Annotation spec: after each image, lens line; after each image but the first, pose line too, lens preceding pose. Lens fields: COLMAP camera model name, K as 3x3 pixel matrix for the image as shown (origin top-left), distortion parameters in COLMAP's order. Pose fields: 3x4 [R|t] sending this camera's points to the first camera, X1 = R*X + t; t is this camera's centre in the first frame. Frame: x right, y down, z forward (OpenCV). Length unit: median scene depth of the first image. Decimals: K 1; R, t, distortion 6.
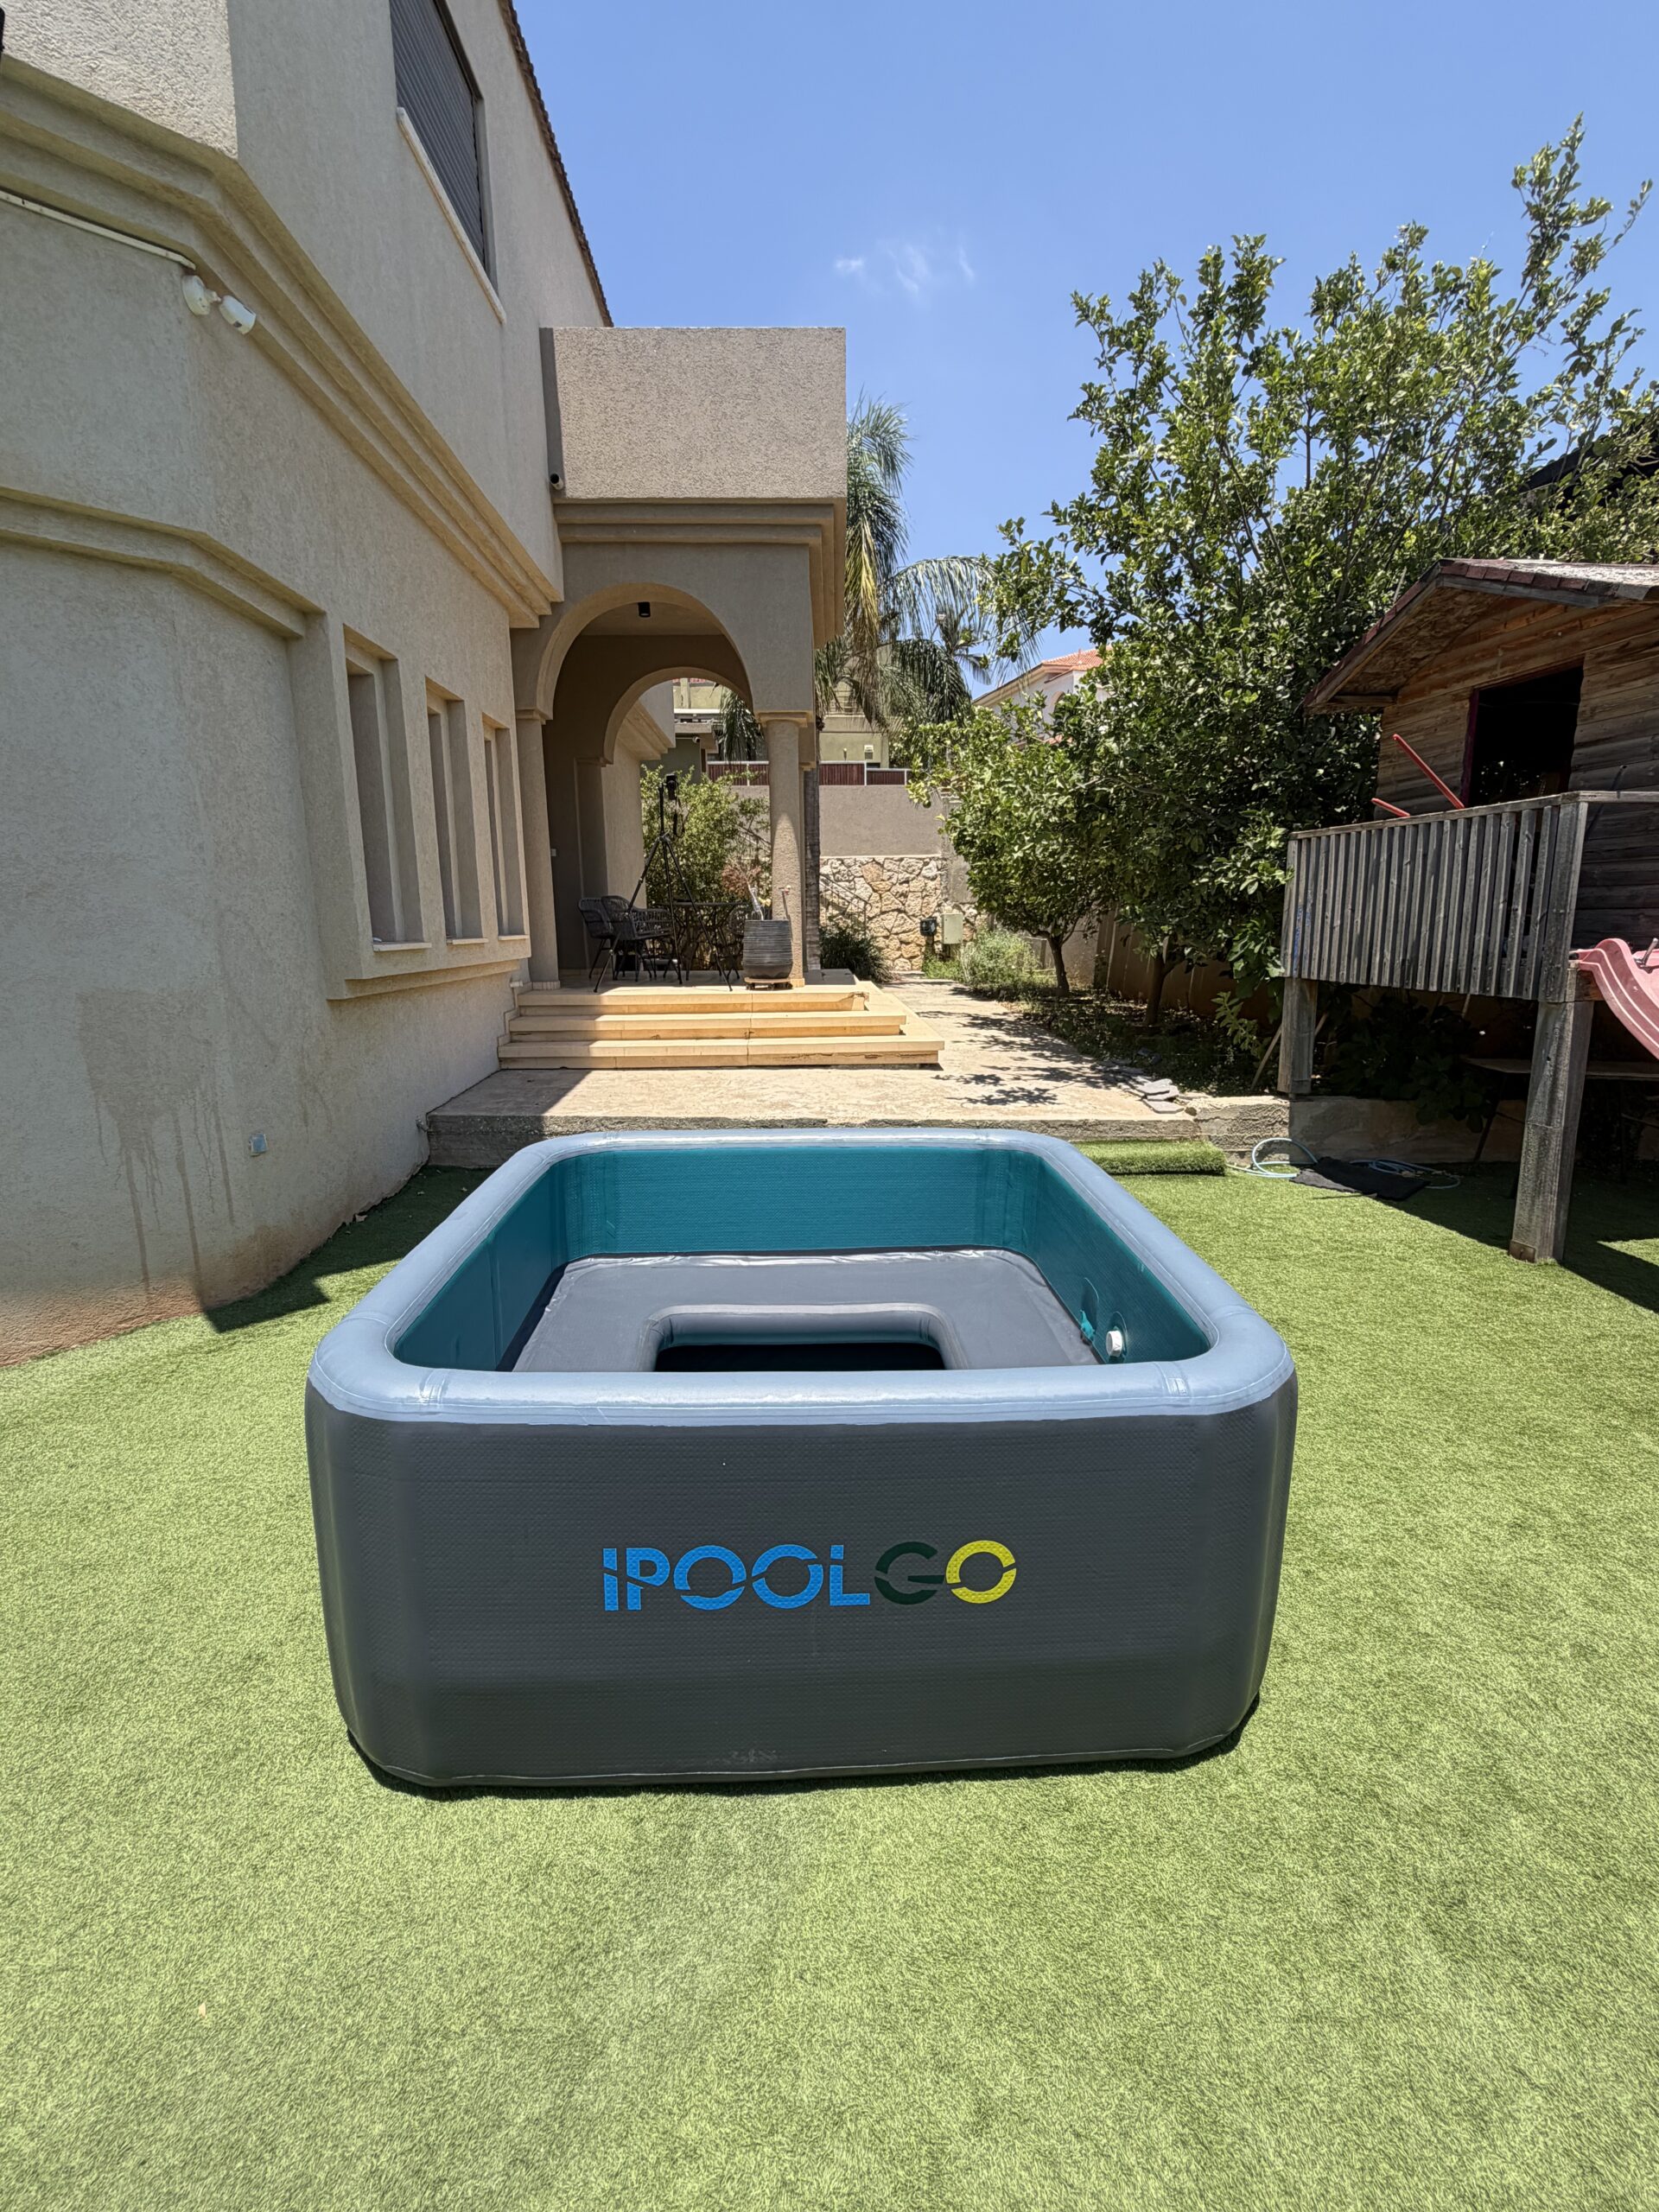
lens RADIAL K [[997.6, 0, 828.3], [0, 997.6, 1101.6], [0, 0, 1]] dist [-0.002342, 0.002542]
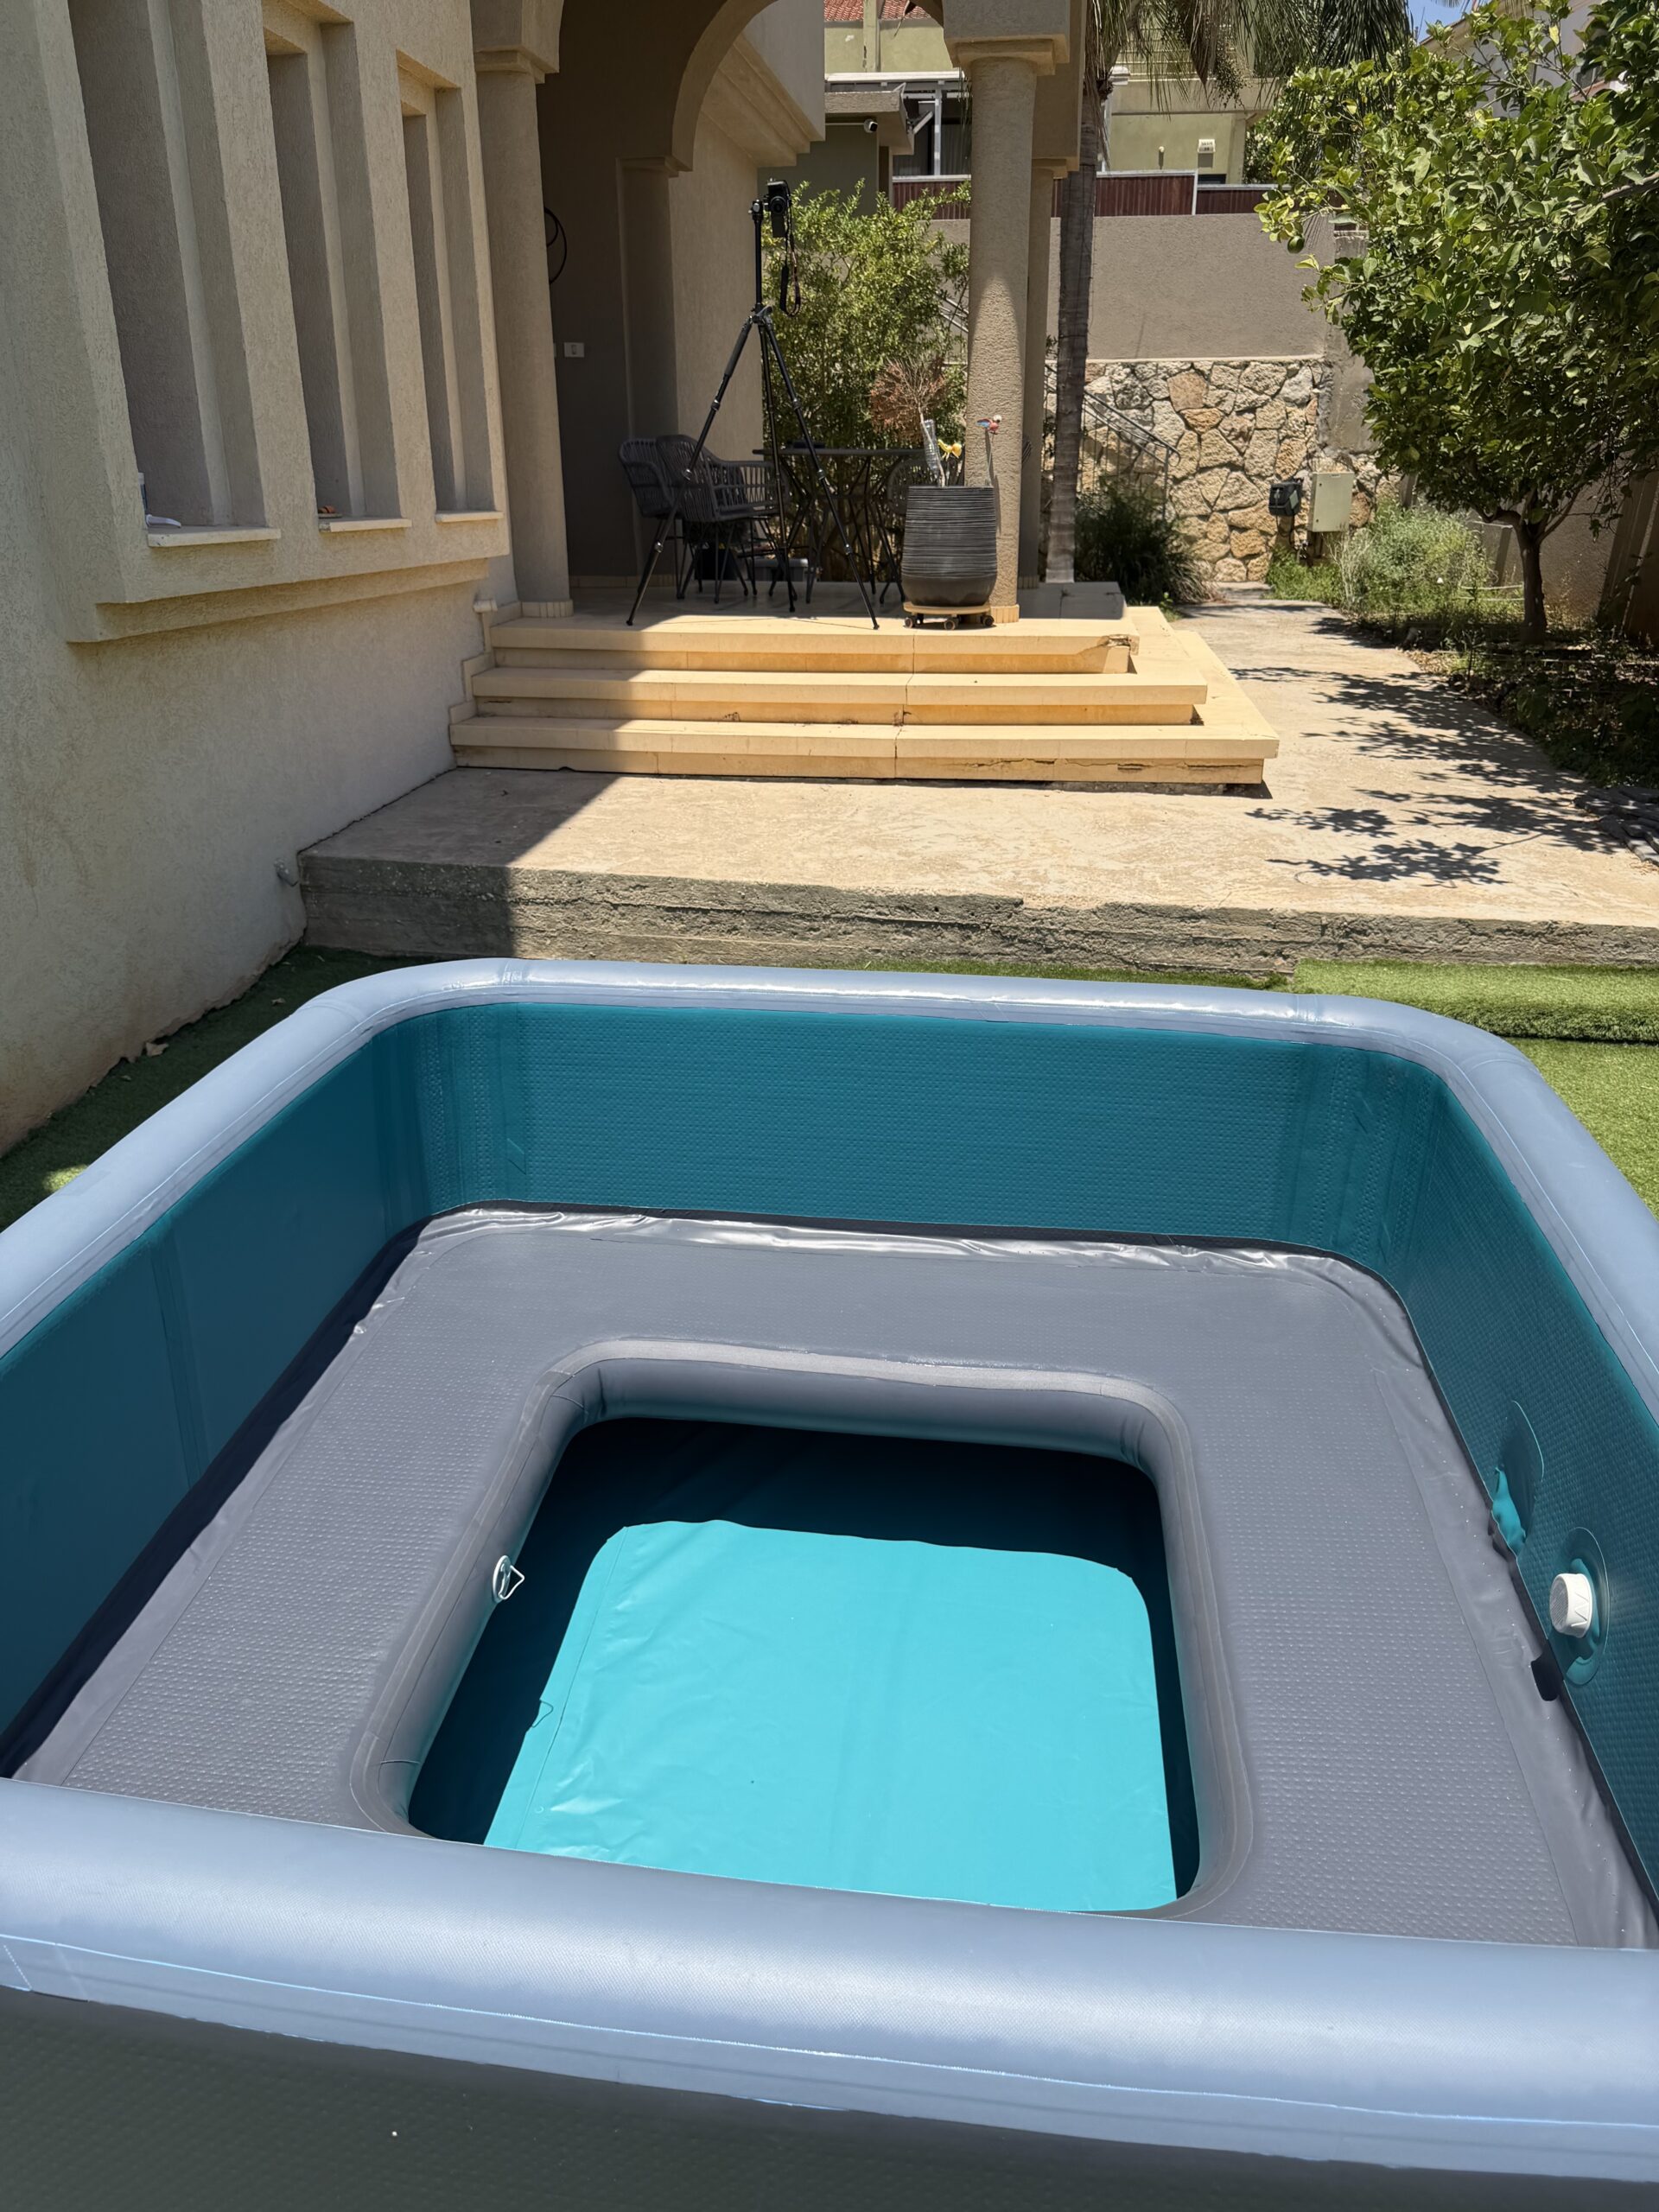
lens RADIAL K [[1611.2, 0, 826.4], [0, 1611.2, 1101.9], [0, 0, 1]] dist [0.049087, -0.060099]
pose [[0.986222, 0.066819, -0.151330, 0.042209], [-0.037660, 0.981461, 0.187926, -0.042827], [0.161082, -0.179638, 0.970455, 0.199061]]
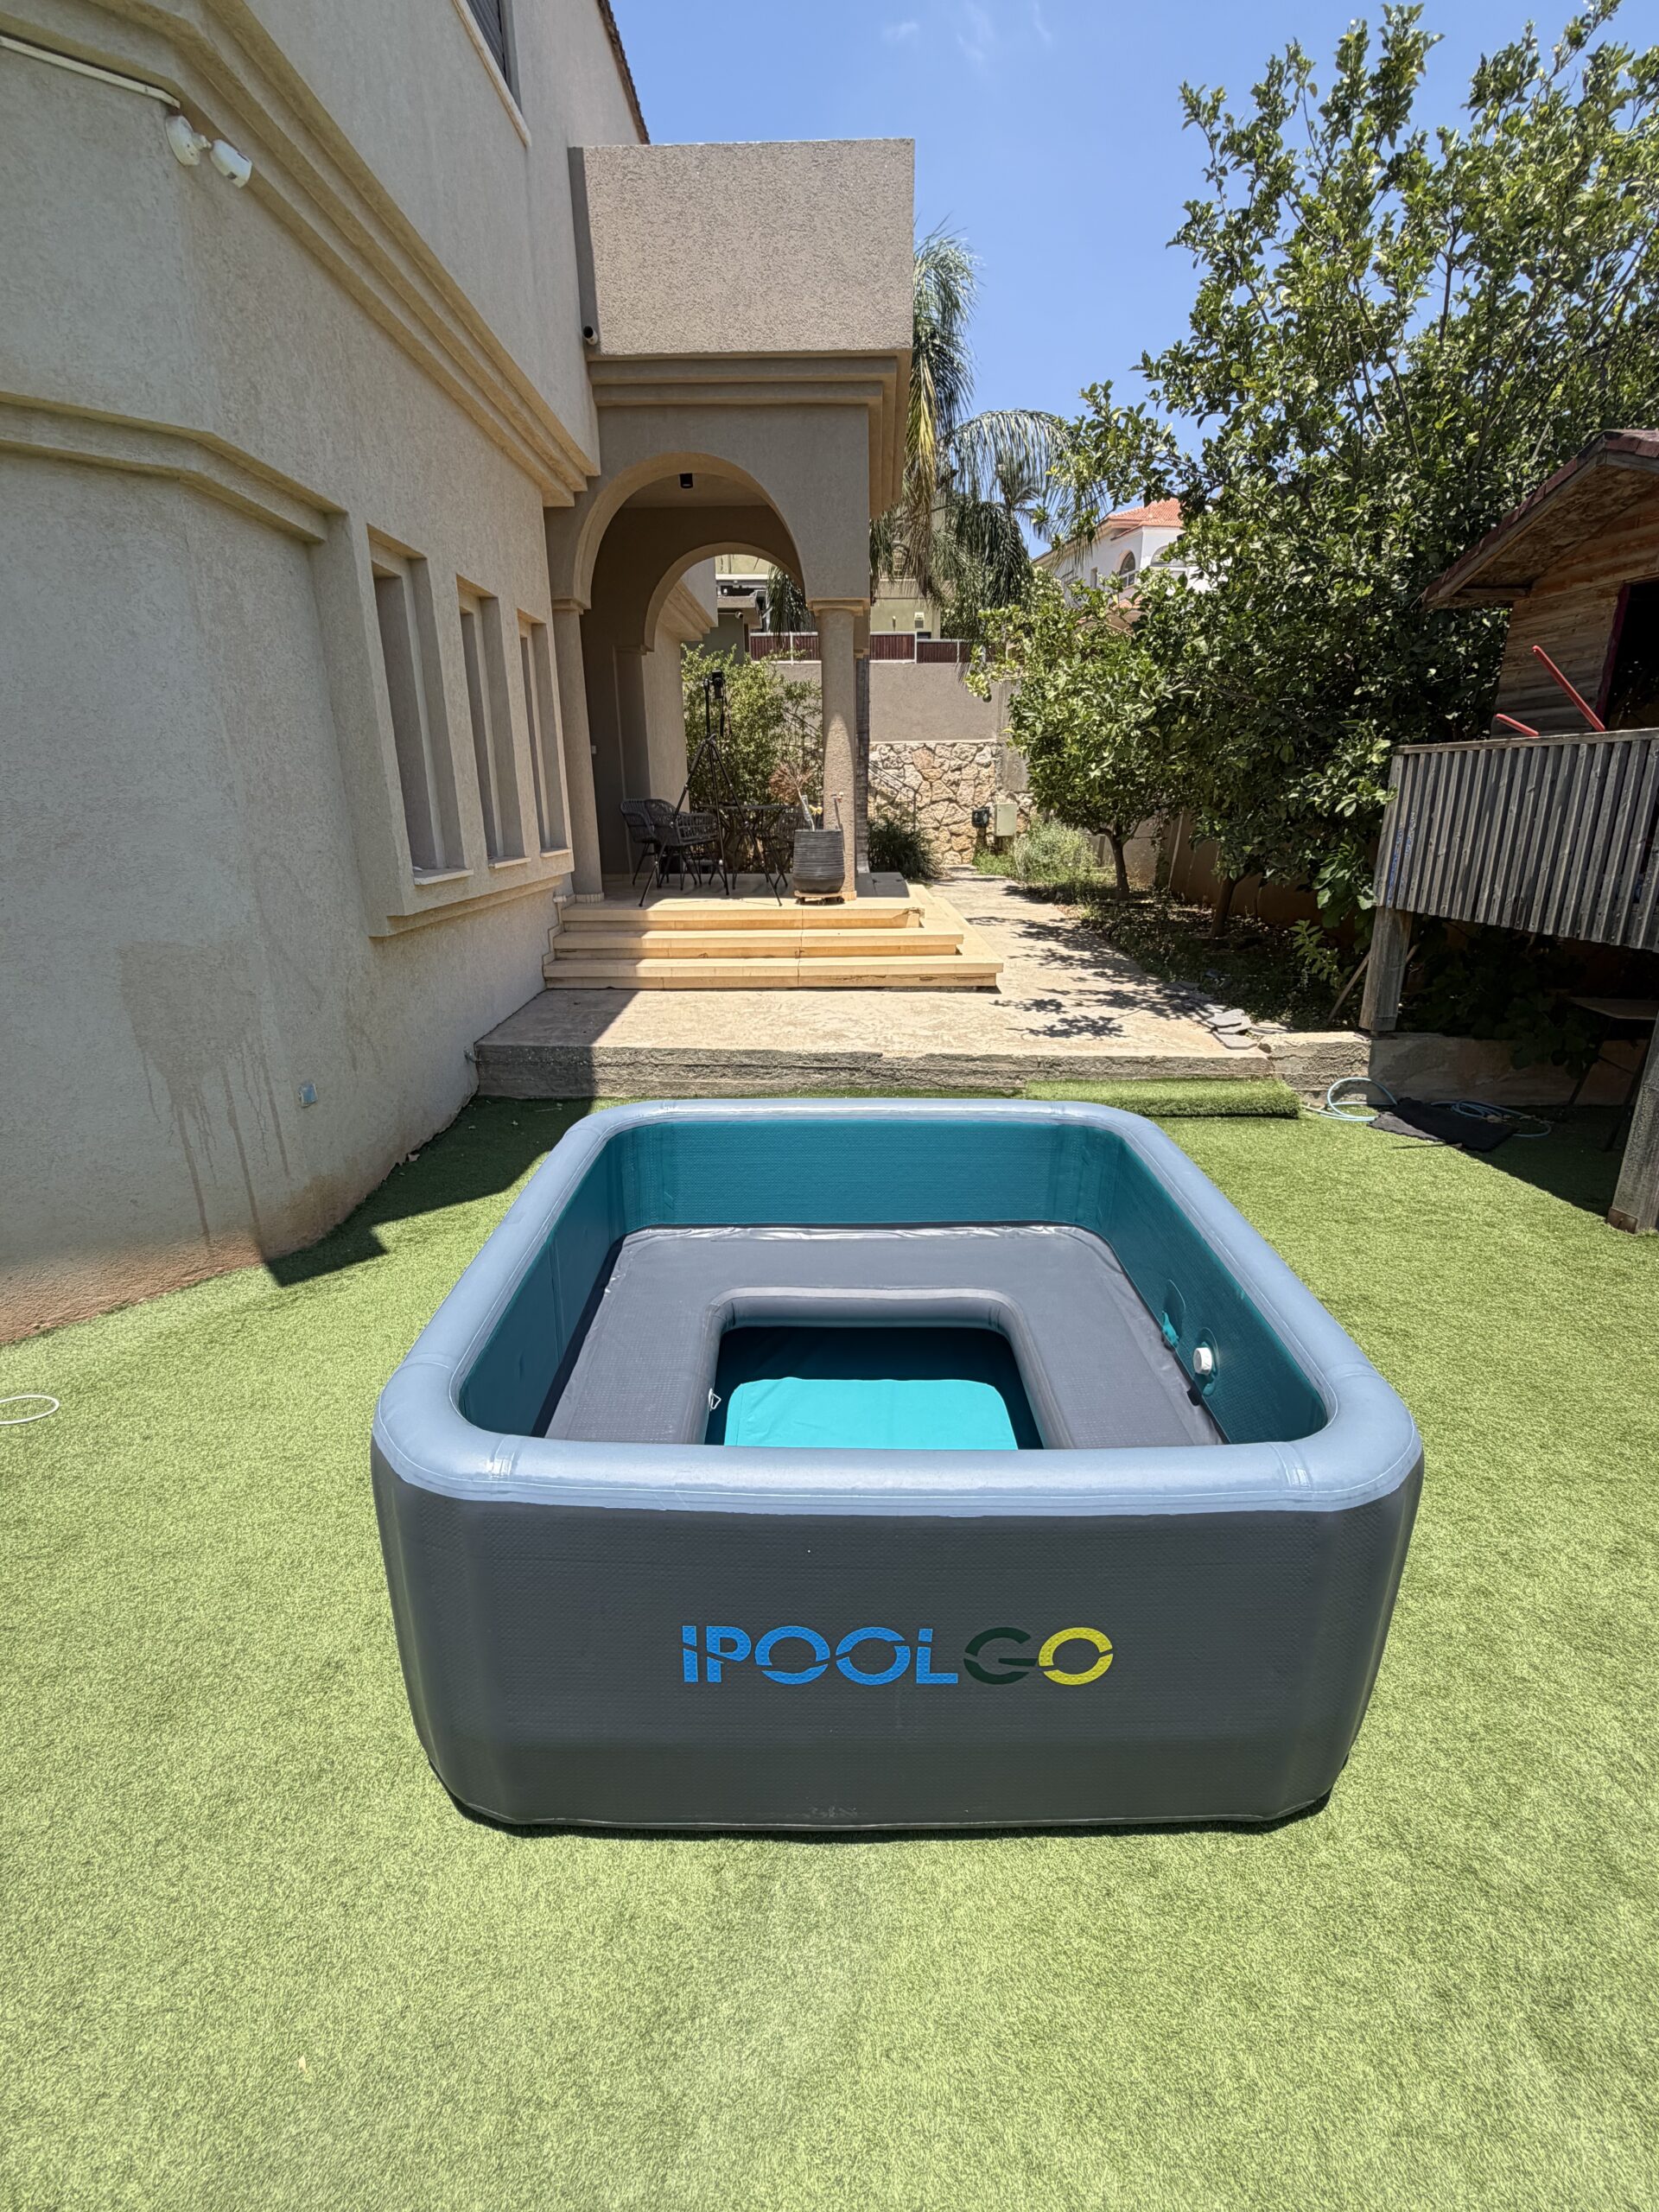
lens RADIAL K [[997.6, 0, 827.6], [0, 997.6, 1108.5], [0, 0, 1]] dist [-0.002342, 0.002542]
pose [[0.999135, 0.013040, -0.039486, -0.020849], [-0.008067, 0.992303, 0.123567, -0.064417], [0.040793, -0.123141, 0.991550, 0.043239]]
